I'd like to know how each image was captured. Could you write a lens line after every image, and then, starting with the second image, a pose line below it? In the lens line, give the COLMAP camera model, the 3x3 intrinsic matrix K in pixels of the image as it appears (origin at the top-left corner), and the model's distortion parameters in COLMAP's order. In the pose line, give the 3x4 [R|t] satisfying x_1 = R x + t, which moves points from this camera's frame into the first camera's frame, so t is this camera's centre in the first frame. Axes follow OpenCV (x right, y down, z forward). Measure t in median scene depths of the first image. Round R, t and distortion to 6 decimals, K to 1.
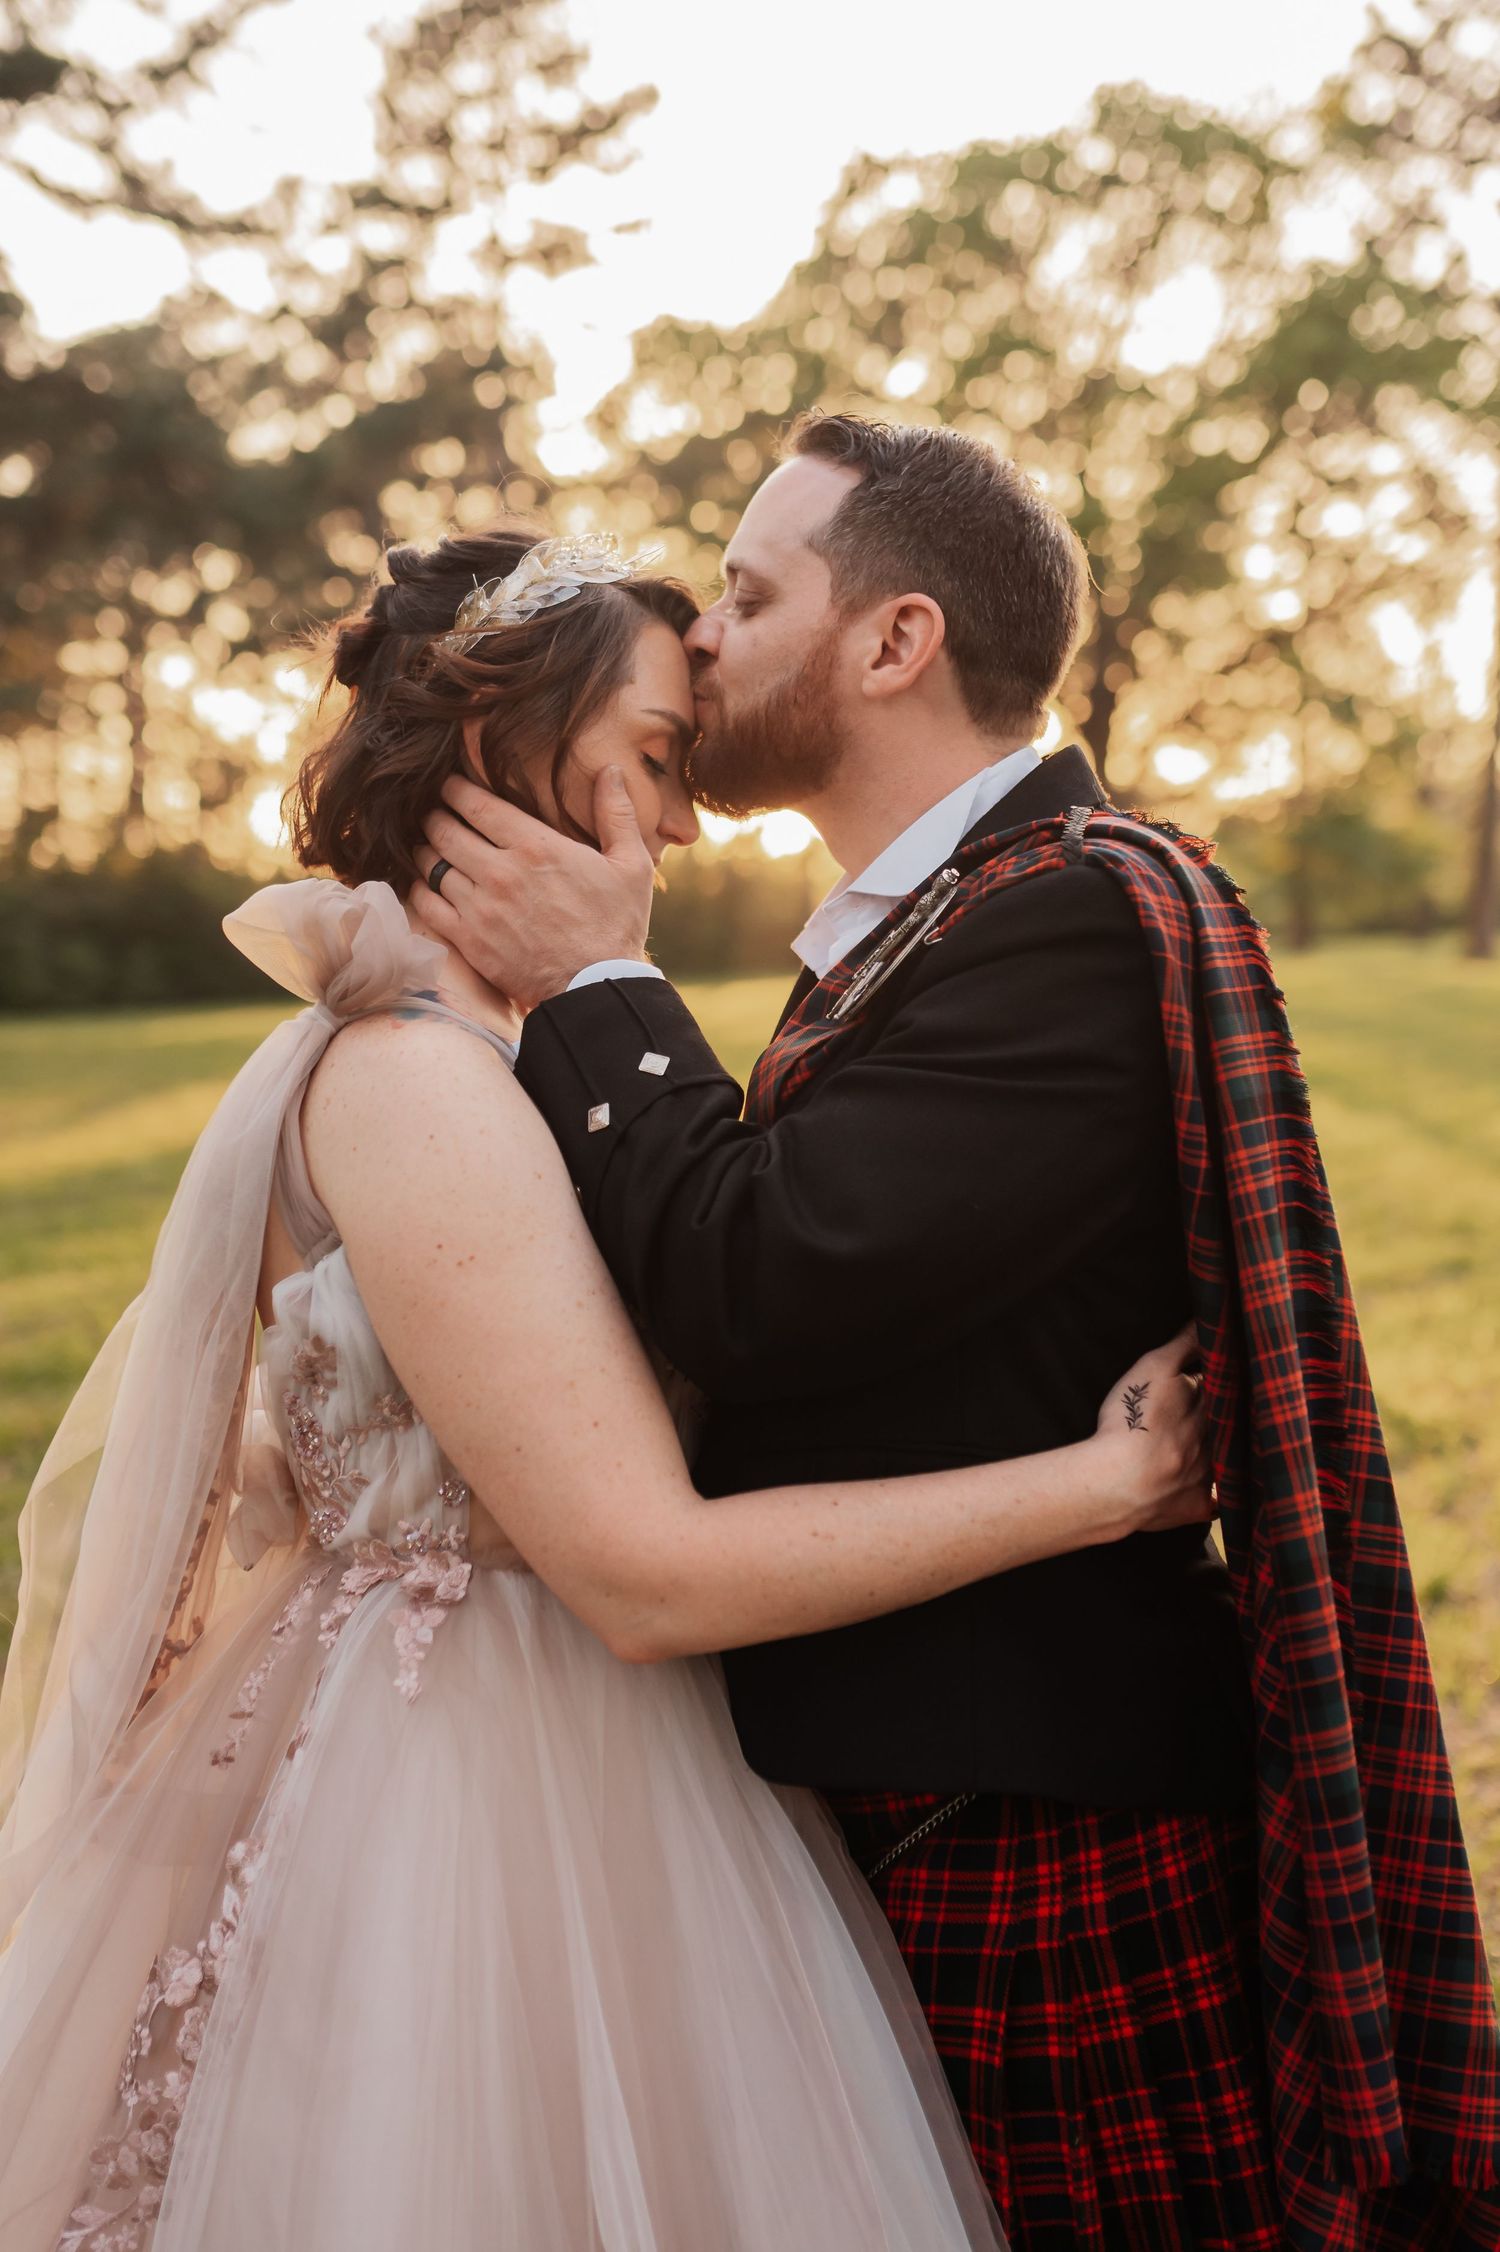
lens RADIAL K [[2494.2, 0, 746.5], [0, 2494.2, 1133.9], [0, 0, 1]] dist [-0.046734, 0.000000]
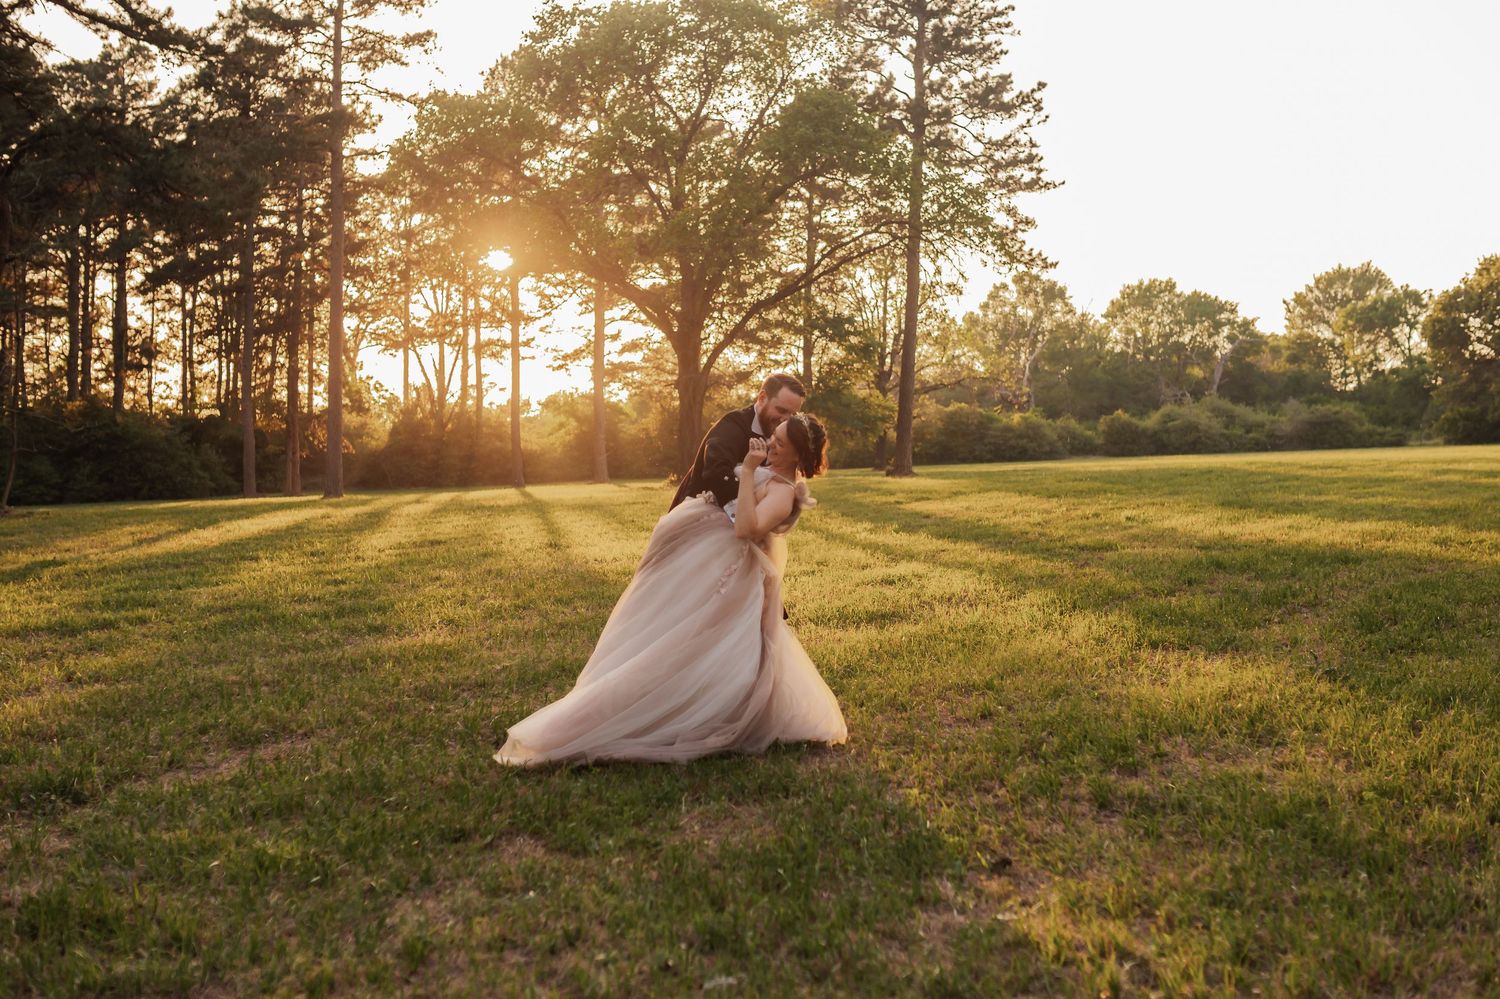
lens RADIAL K [[1661.3, 0, 734.2], [0, 1661.3, 485.9], [0, 0, 1]] dist [-0.046734, 0.000000]
pose [[0.986627, 0.008057, 0.162792, -0.013487], [0.002807, 0.997789, -0.066395, 0.015659], [-0.162967, 0.065964, 0.984424, -0.129038]]
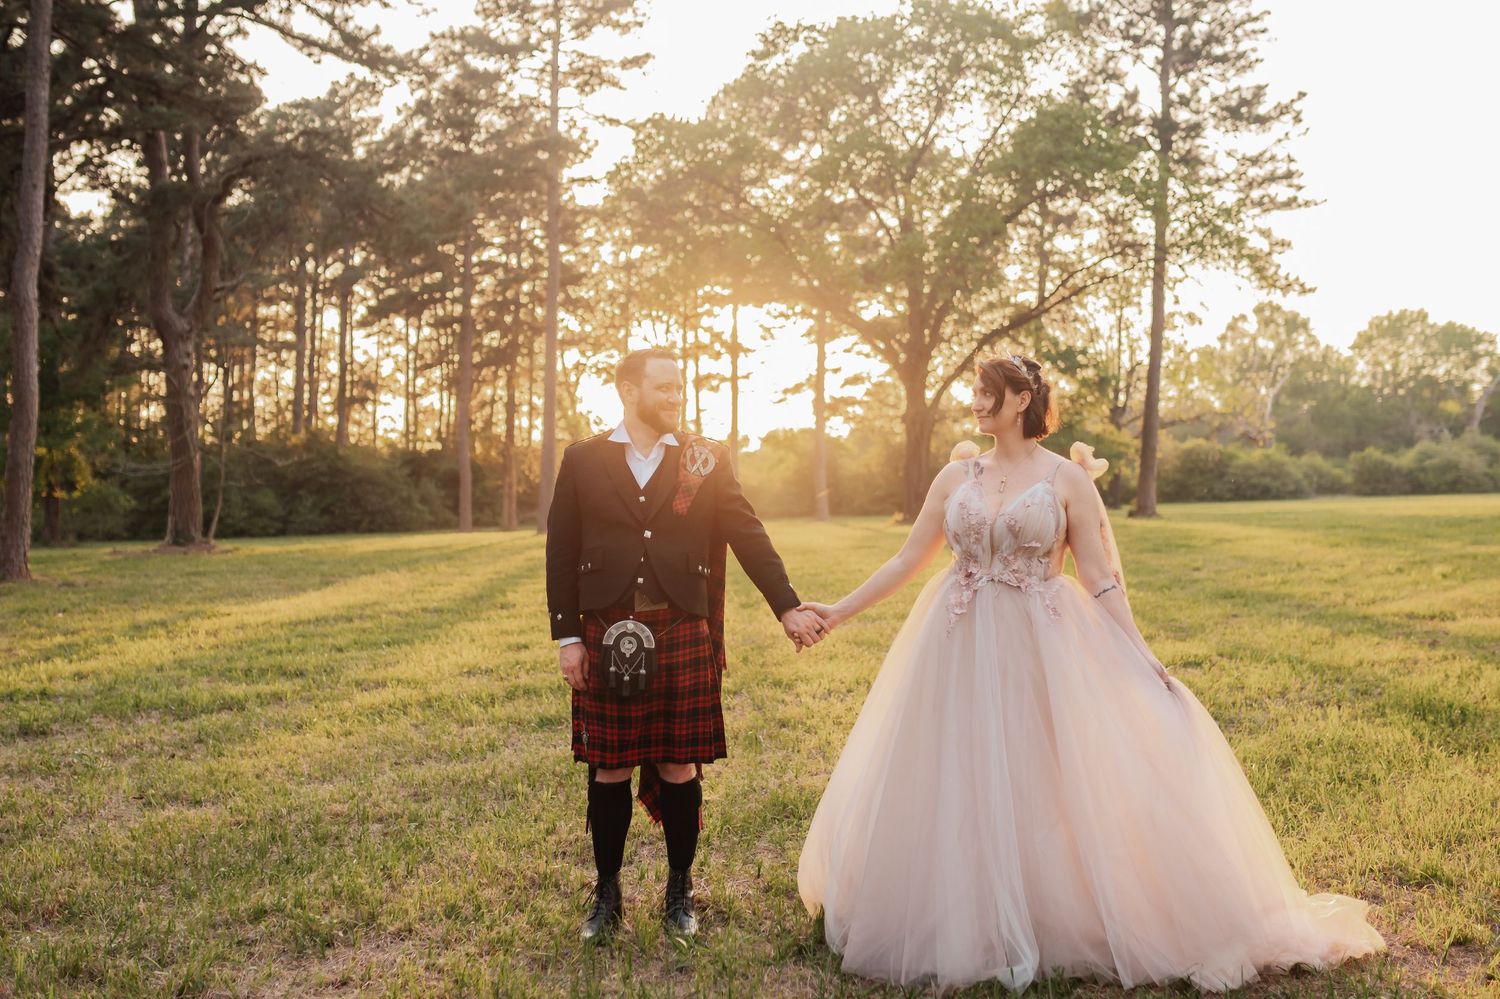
lens RADIAL K [[1661.3, 0, 740.8], [0, 1661.3, 500.9], [0, 0, 1]] dist [-0.046734, 0.000000]
pose [[0.999195, 0.017704, 0.035989, -0.010636], [-0.014867, 0.996872, -0.077618, 0.009469], [-0.037251, 0.077021, 0.996333, -0.076145]]
